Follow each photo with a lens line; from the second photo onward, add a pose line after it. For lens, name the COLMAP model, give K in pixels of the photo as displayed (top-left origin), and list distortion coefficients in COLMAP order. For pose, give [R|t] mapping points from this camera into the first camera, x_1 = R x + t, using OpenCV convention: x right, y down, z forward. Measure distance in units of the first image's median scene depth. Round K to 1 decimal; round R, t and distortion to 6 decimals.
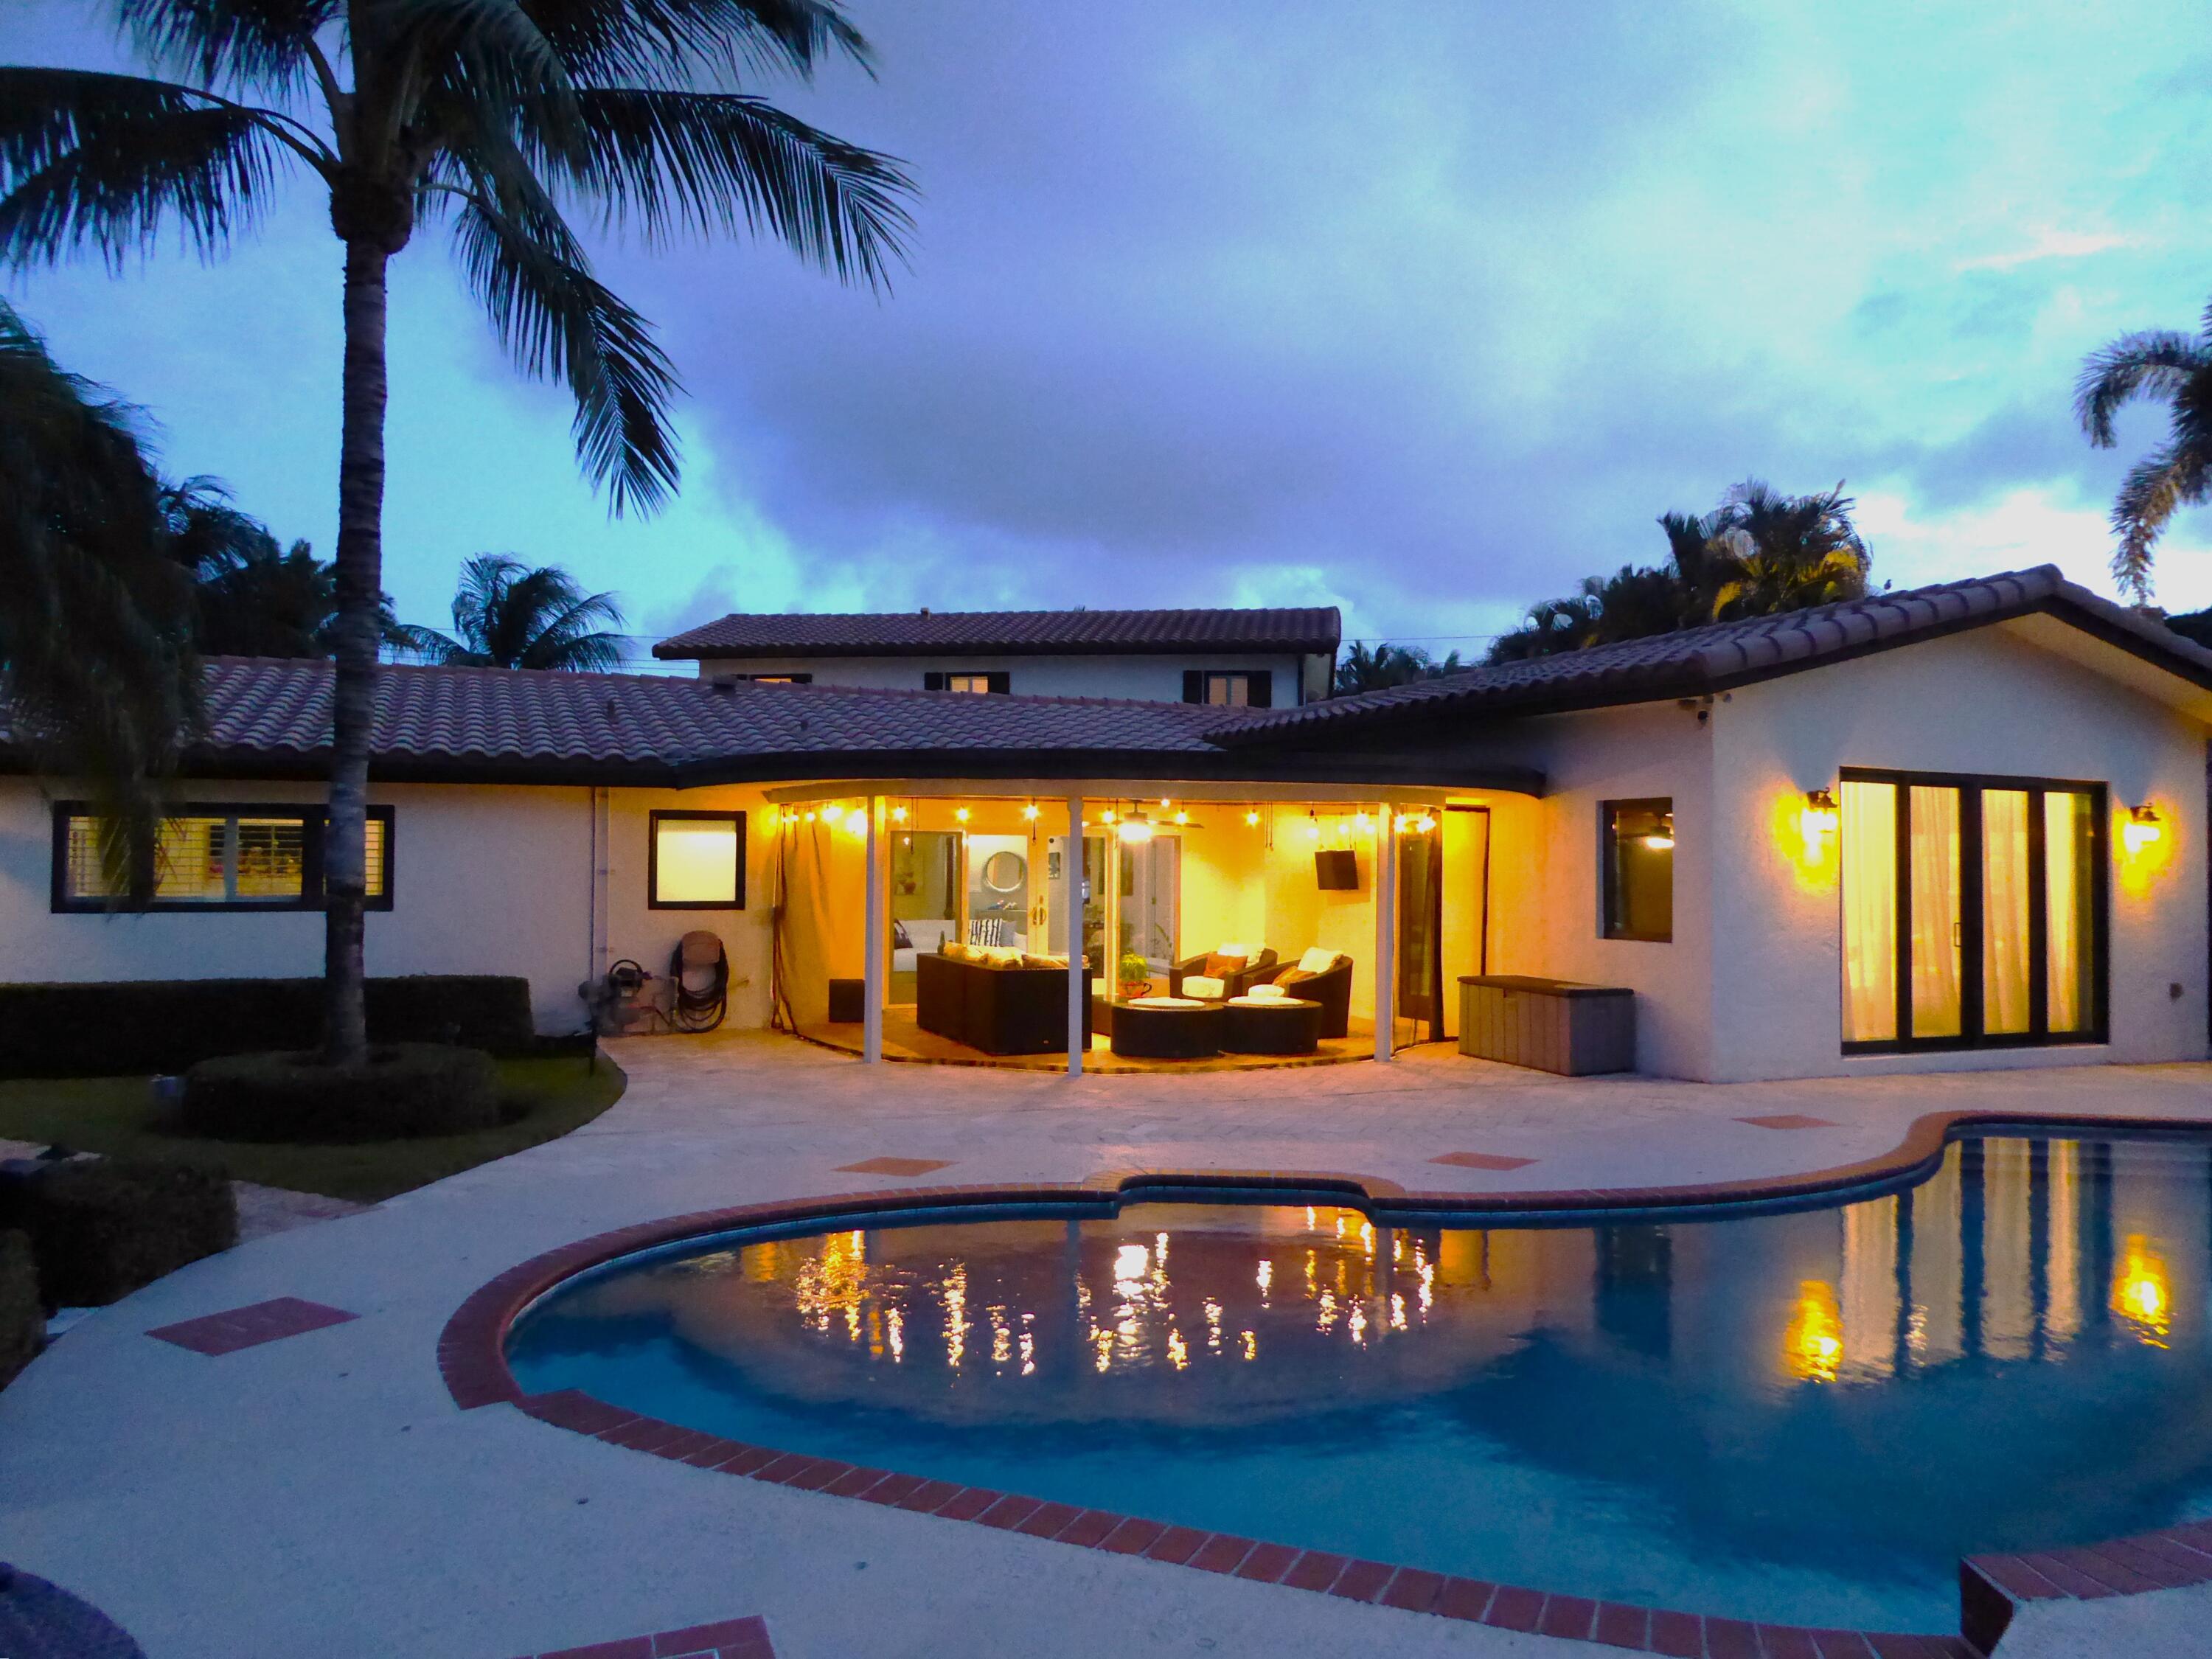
lens RADIAL K [[1541.4, 0, 1106.0], [0, 1541.4, 829.5], [0, 0, 1]] dist [-0.024843, -0.000406]
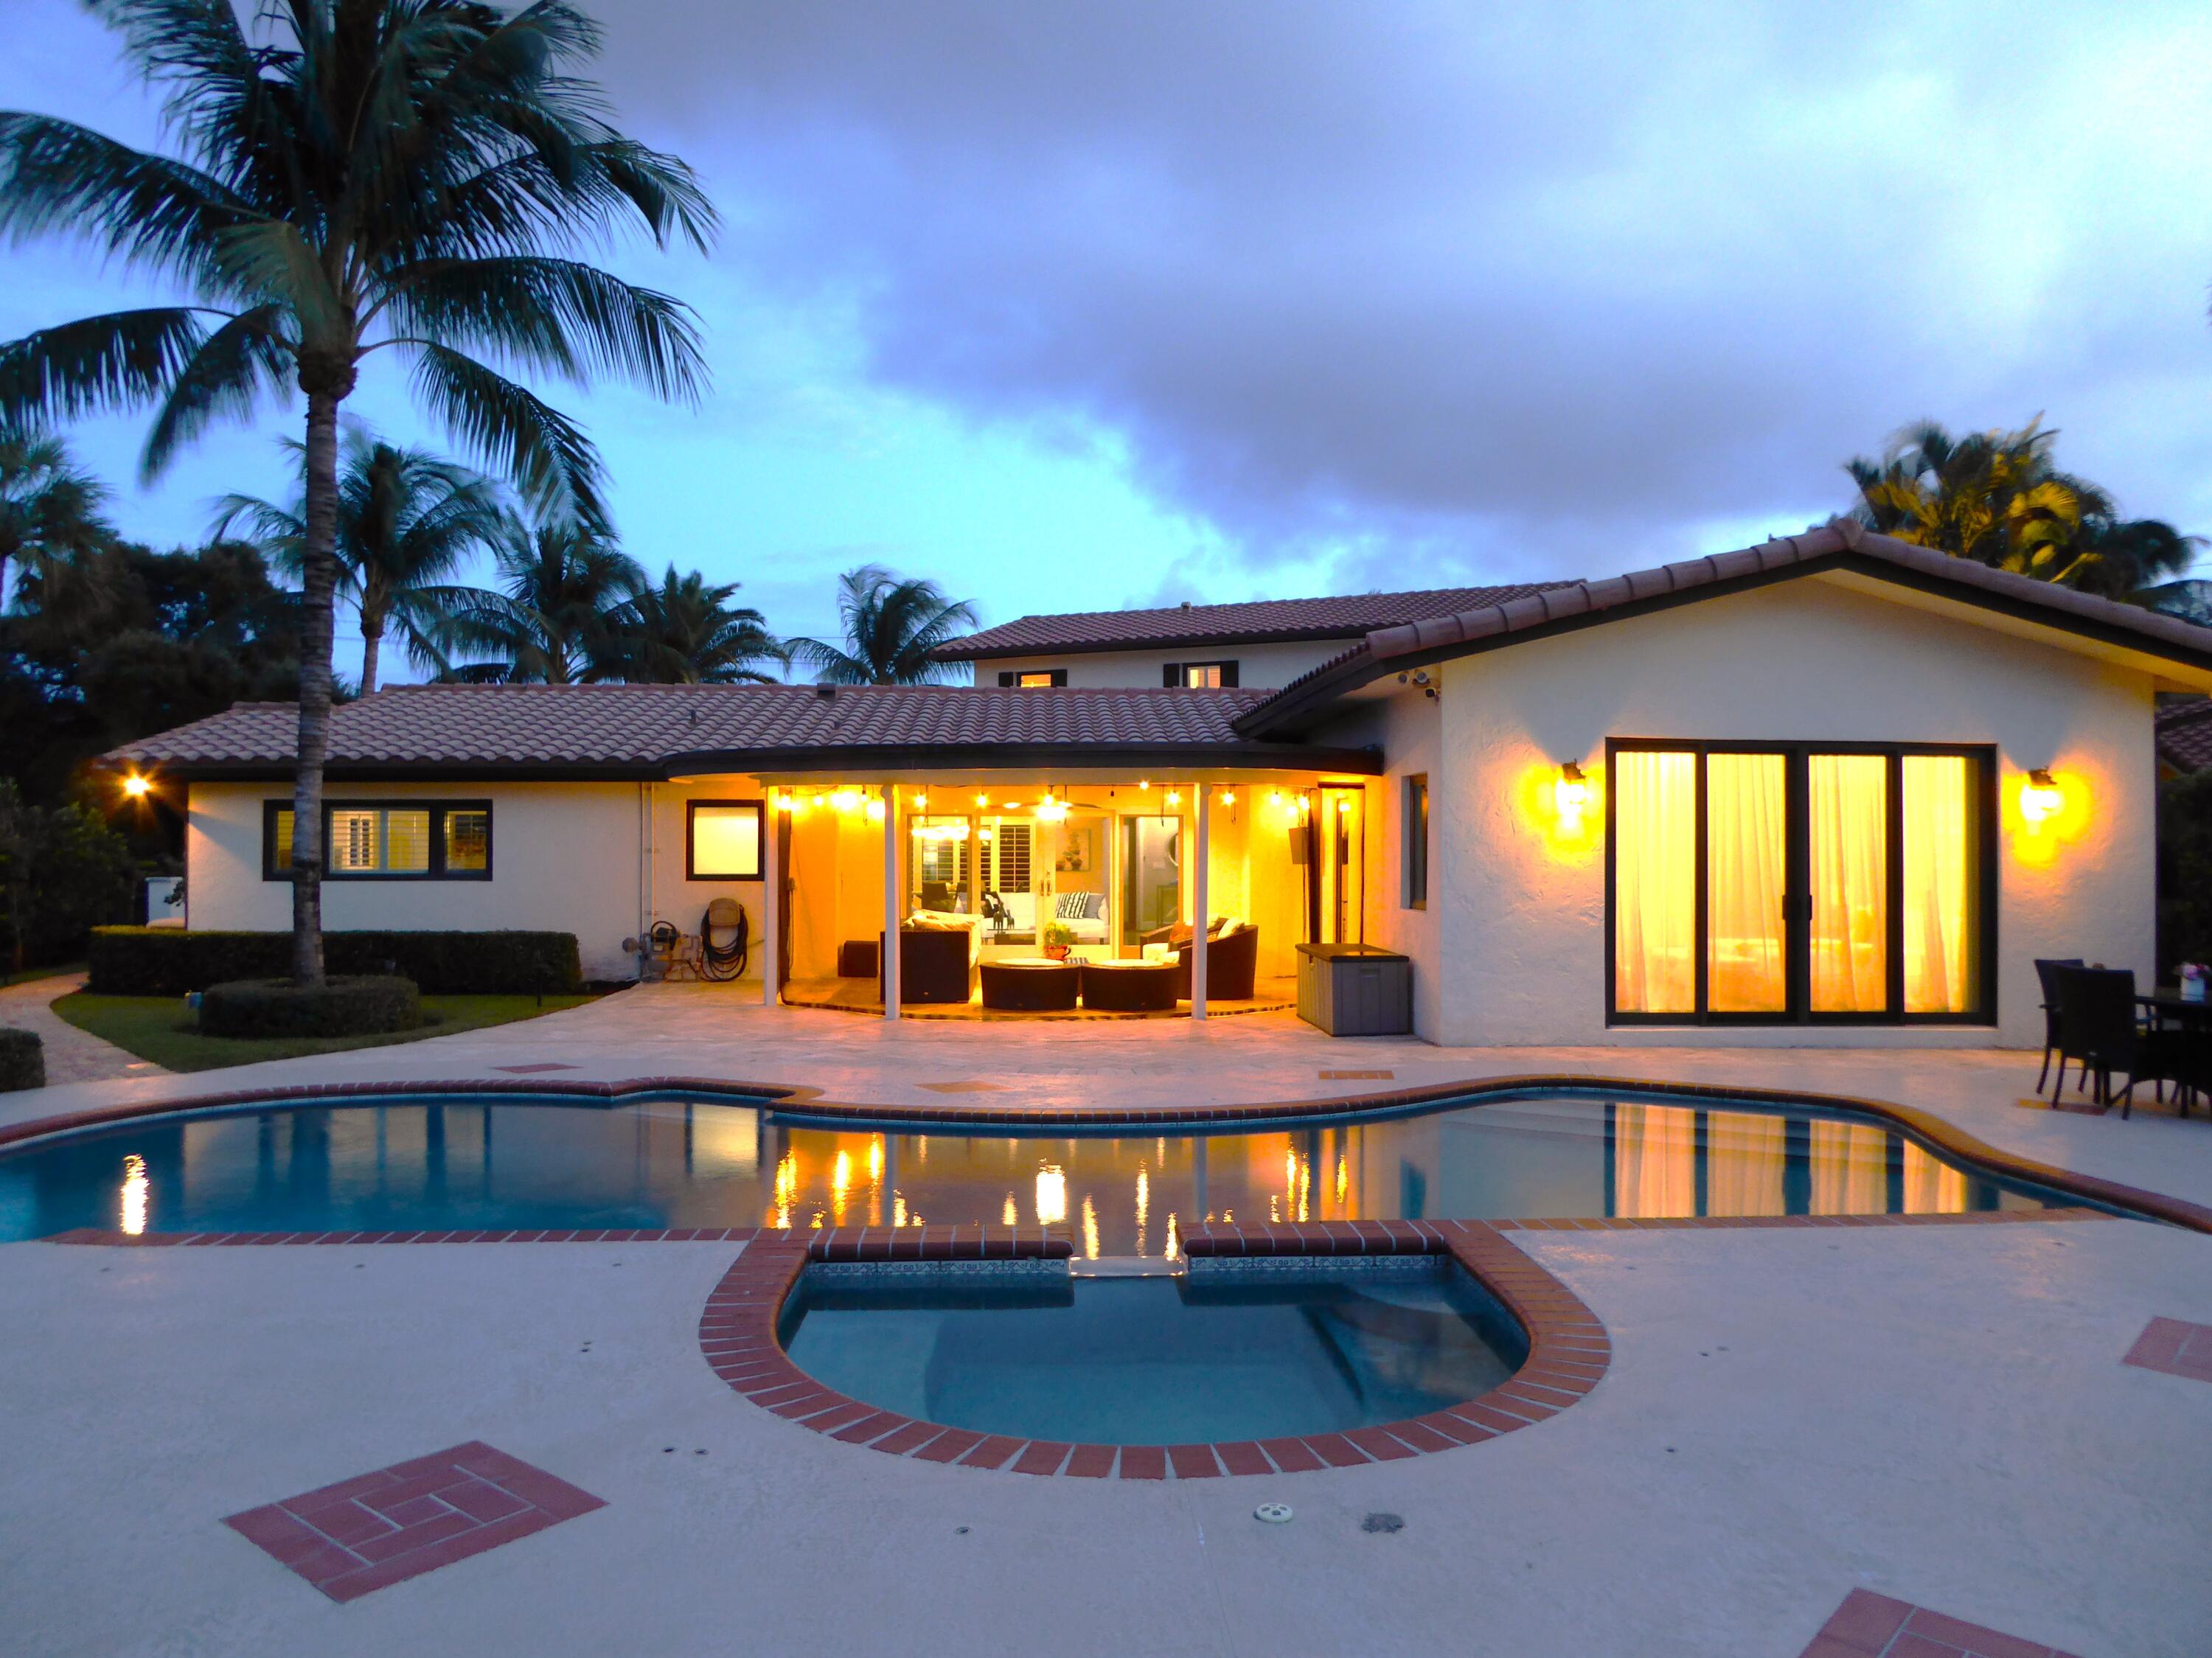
lens RADIAL K [[1541.3, 0, 1106.0], [0, 1541.3, 829.0], [0, 0, 1]] dist [-0.024843, -0.000406]
pose [[0.943304, -0.010250, -0.331773, 0.431567], [0.014308, 0.999850, 0.009791, 0.003543], [0.331623, -0.013983, 0.943309, -0.049323]]
